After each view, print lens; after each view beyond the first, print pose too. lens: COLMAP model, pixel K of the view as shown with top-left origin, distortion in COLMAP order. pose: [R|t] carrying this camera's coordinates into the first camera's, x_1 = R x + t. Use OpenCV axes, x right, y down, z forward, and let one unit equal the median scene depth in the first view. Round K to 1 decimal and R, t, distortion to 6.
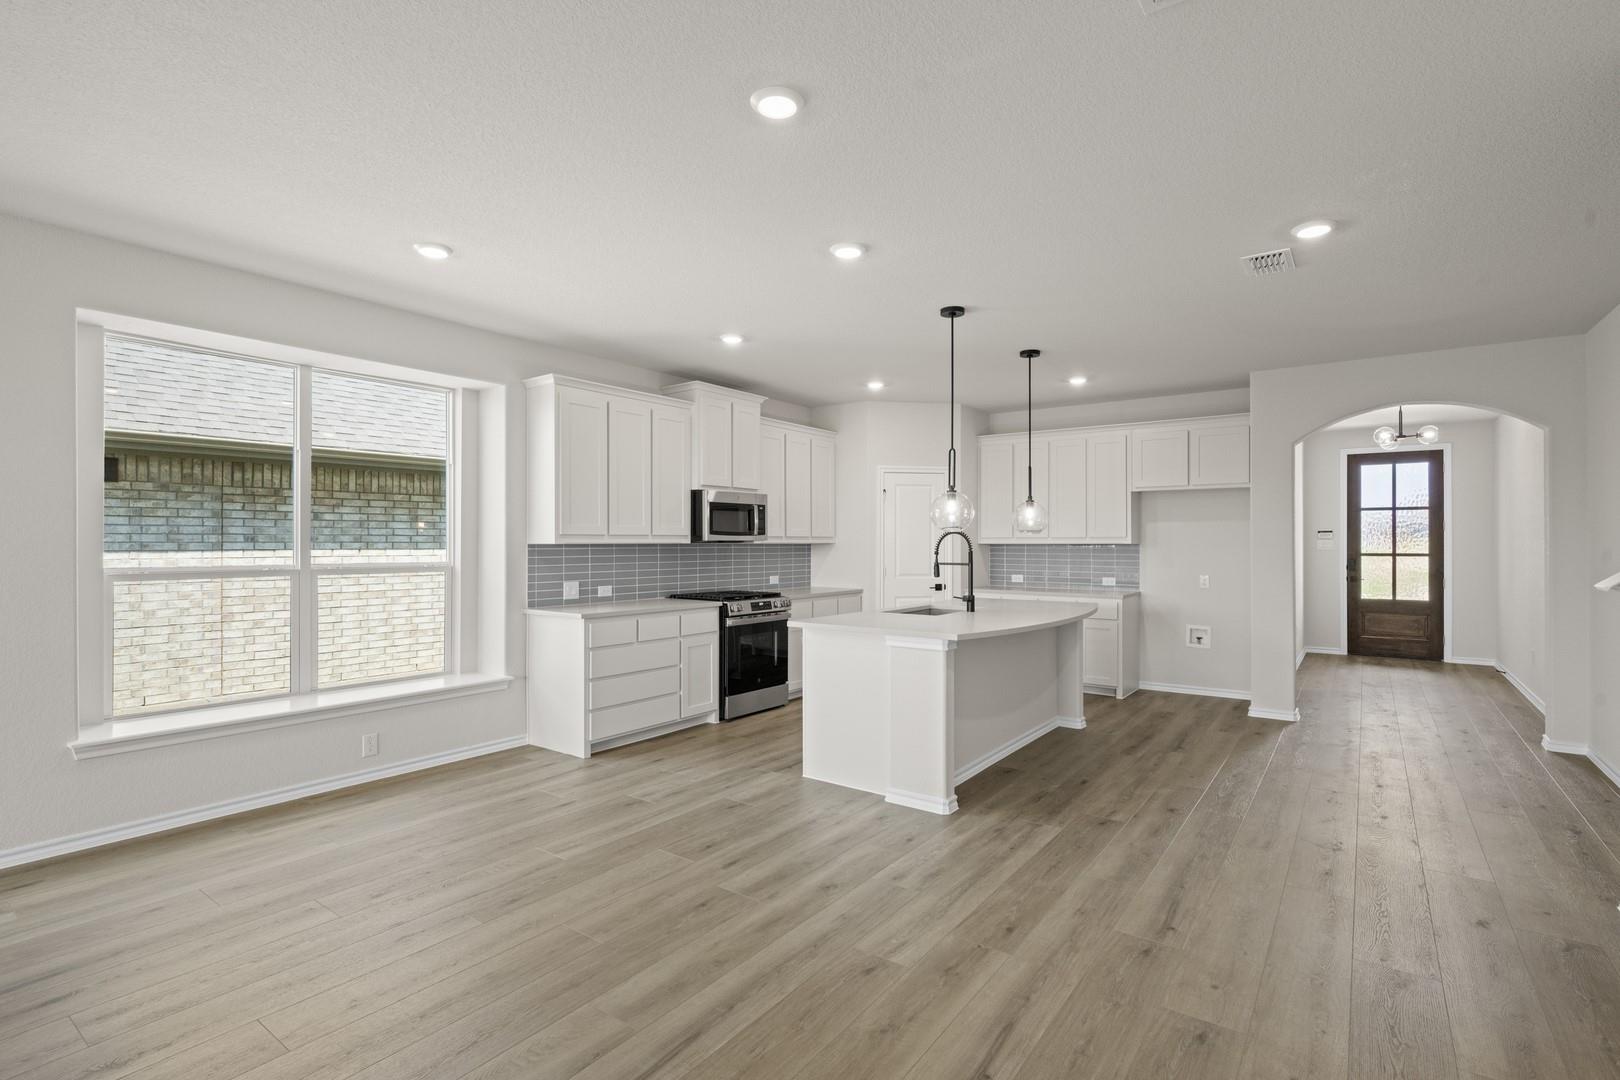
lens RADIAL K [[762.5, 0, 806.9], [0, 762.5, 541.3], [0, 0, 1]] dist [-0.002298, 0.000861]
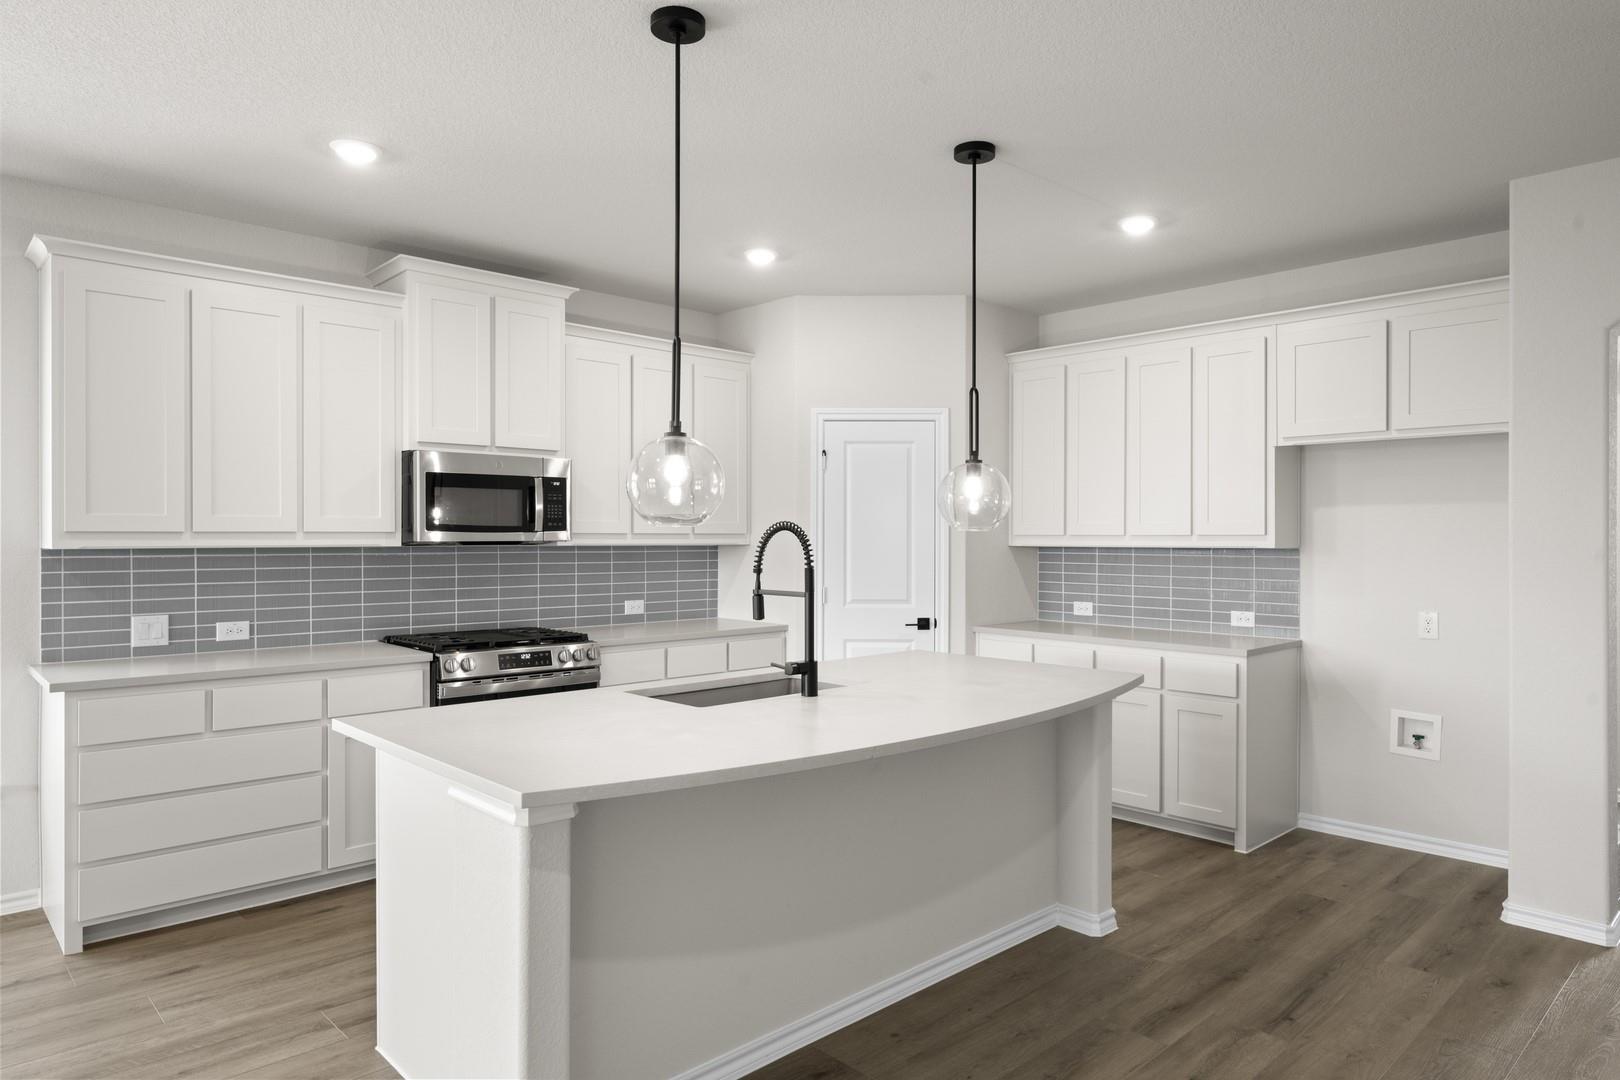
lens RADIAL K [[991.9, 0, 811.6], [0, 991.9, 538.6], [0, 0, 1]] dist [-0.000543, 0.000117]
pose [[0.985100, 0.002016, -0.171970, 0.272061], [-0.001749, 0.999997, 0.001706, -0.004520], [0.171973, -0.001380, 0.985101, 0.336363]]
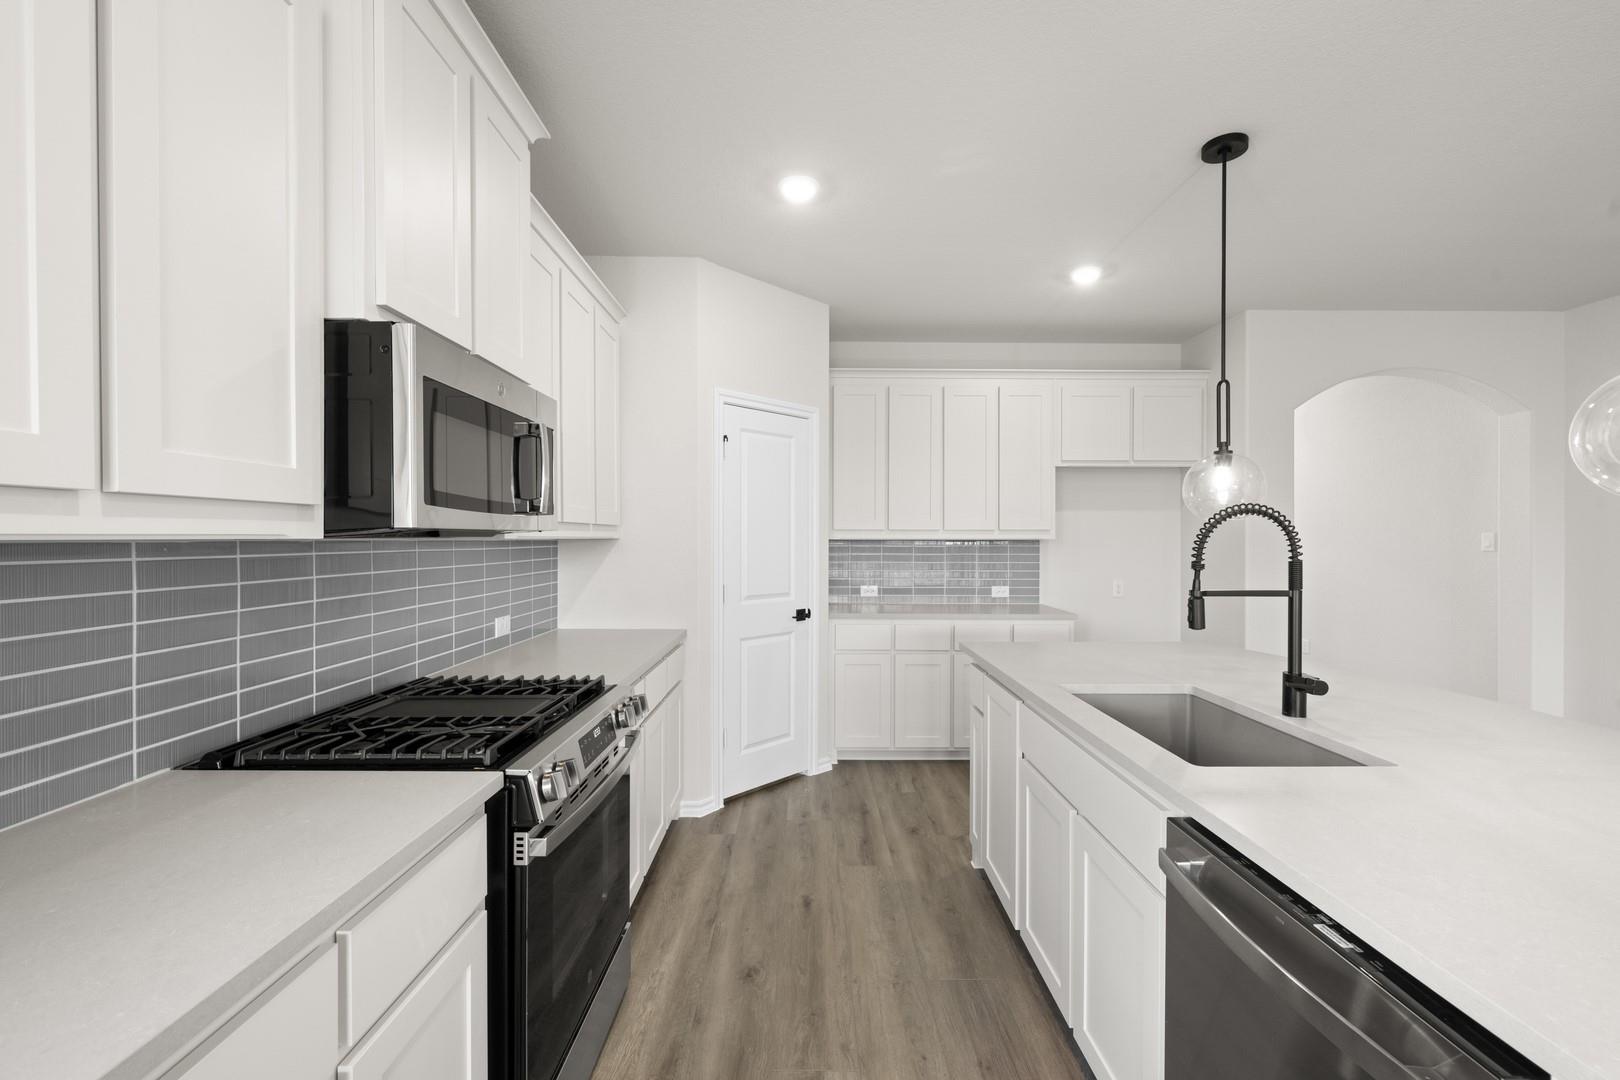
lens RADIAL K [[672.6, 0, 813.1], [0, 672.6, 539.9], [0, 0, 1]] dist [0.009673, 0.000046]
pose [[0.796960, 0.000153, 0.604032, -0.159513], [-0.002540, 0.999992, 0.003098, 0.002152], [-0.604027, -0.004003, 0.796954, 0.740322]]
